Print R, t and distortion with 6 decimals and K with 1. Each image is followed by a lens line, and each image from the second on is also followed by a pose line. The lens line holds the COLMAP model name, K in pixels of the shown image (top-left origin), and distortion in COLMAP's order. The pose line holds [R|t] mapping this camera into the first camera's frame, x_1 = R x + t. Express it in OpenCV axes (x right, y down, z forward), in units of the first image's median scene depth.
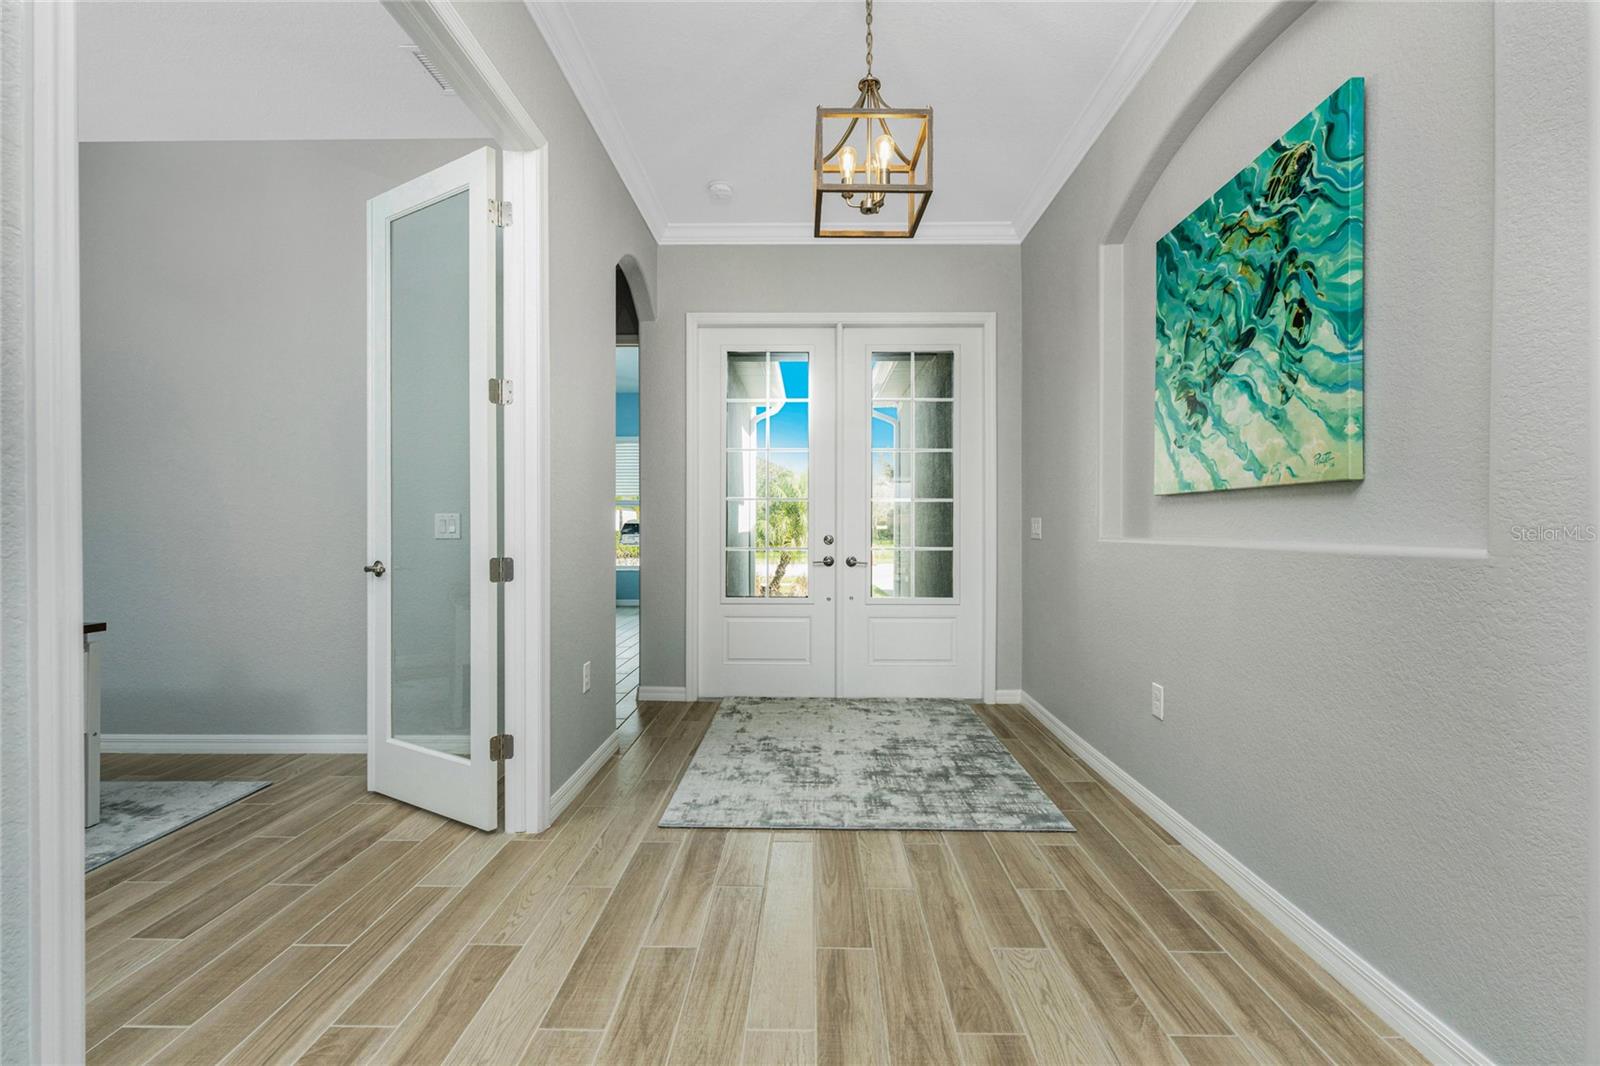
lens RADIAL K [[689.8, 0, 803.5], [0, 689.8, 530.0], [0, 0, 1]] dist [-0.000264, 0.000518]
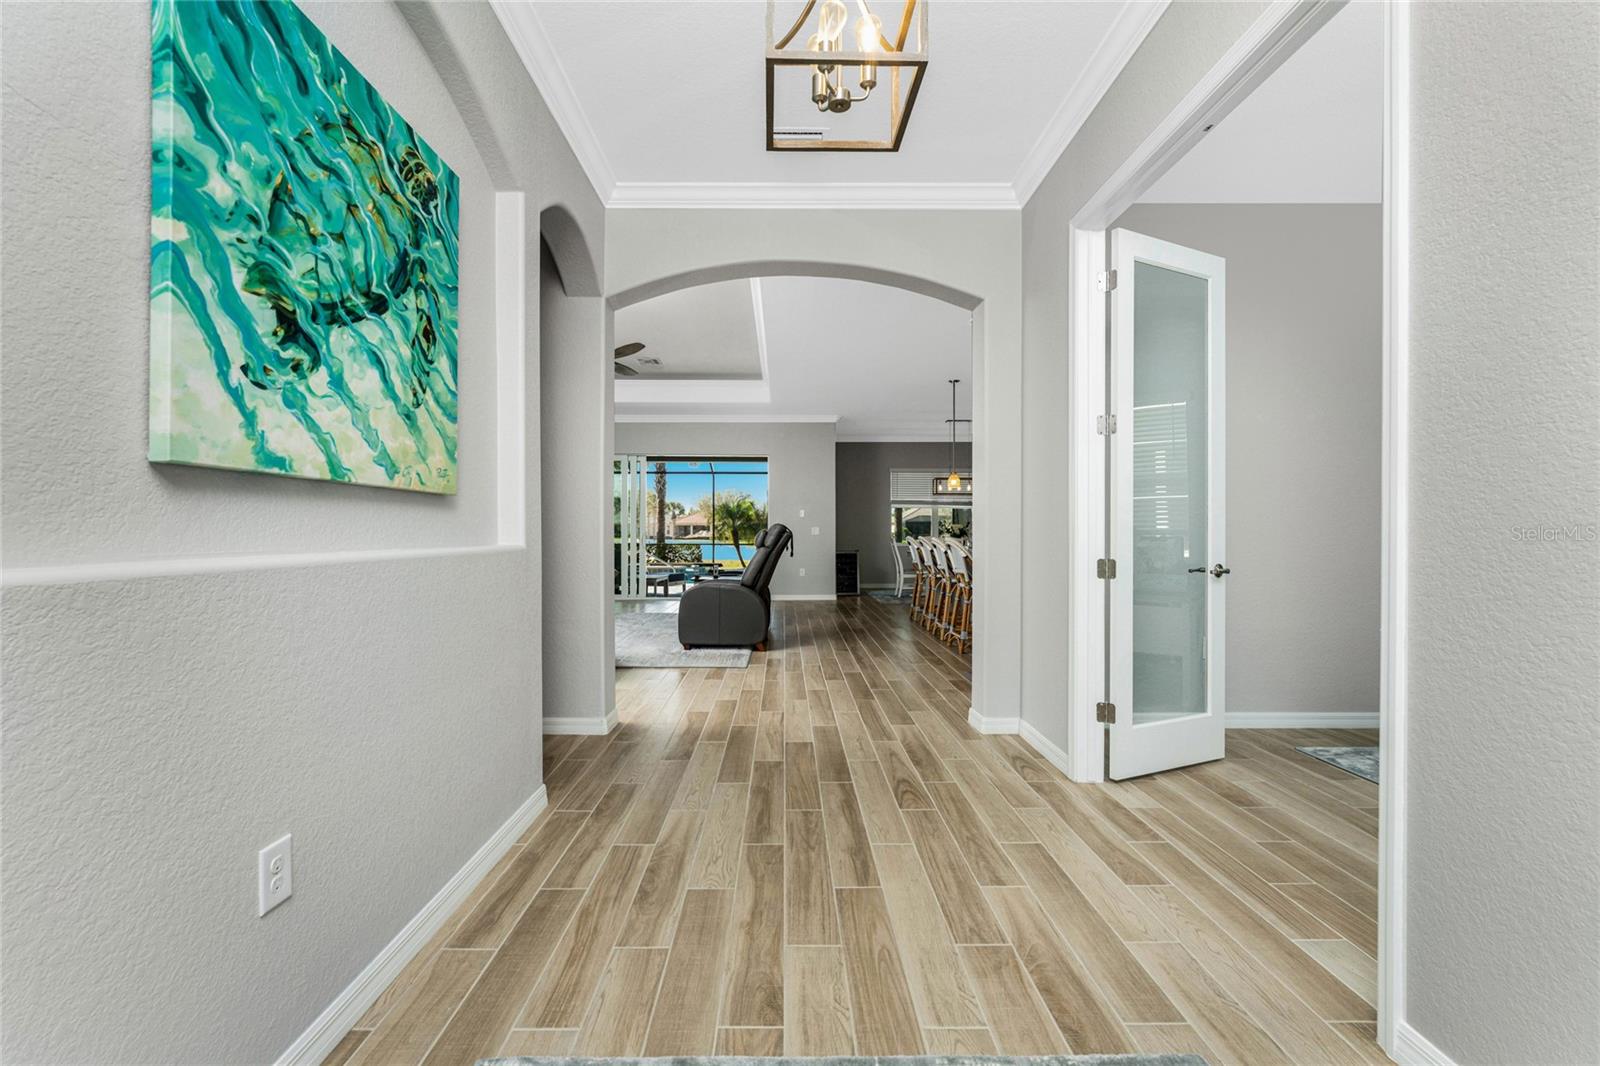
lens RADIAL K [[689.8, 0, 794.6], [0, 689.8, 529.3], [0, 0, 1]] dist [-0.000264, 0.000518]
pose [[-0.999584, -0.002911, -0.028703, 0.170996], [-0.002967, 0.999994, 0.001926, -0.012695], [0.028697, 0.002010, -0.999586, 1.823084]]
